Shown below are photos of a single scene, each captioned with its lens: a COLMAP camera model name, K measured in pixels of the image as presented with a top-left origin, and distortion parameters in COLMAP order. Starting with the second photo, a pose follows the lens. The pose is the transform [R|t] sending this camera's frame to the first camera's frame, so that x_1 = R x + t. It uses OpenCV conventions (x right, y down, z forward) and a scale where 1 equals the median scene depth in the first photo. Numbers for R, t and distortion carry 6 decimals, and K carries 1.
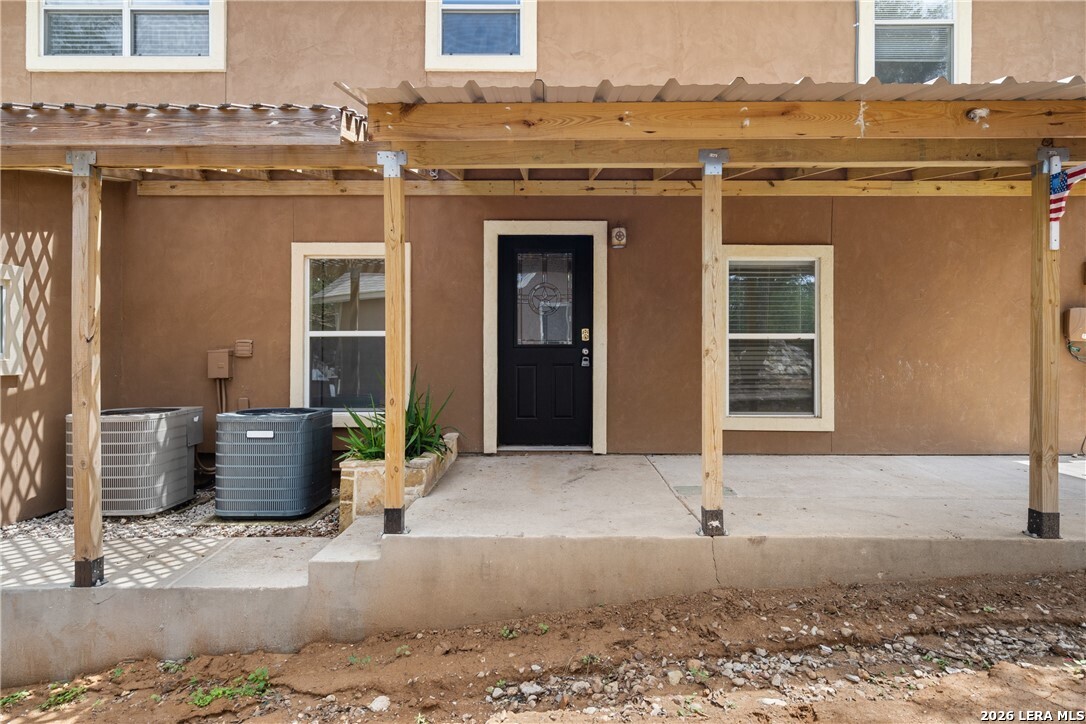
lens RADIAL K [[613.2, 0, 543.0], [0, 613.2, 362.0], [0, 0, 1]] dist [-0.003775, -0.000676]
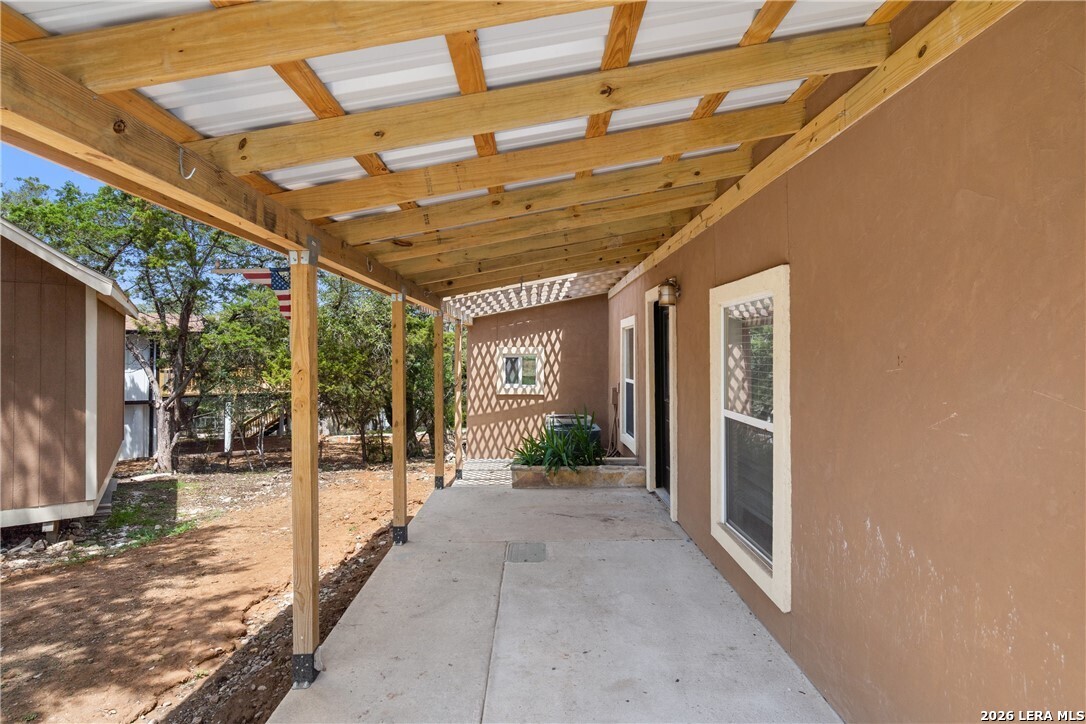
lens RADIAL K [[537.6, 0, 541.9], [0, 537.6, 350.1], [0, 0, 1]] dist [-0.000060, -0.000018]
pose [[0.016908, -0.003912, -0.999849, 0.941174], [-0.010973, 0.999931, -0.004098, -0.111317], [0.999797, 0.011041, 0.016864, 0.779038]]
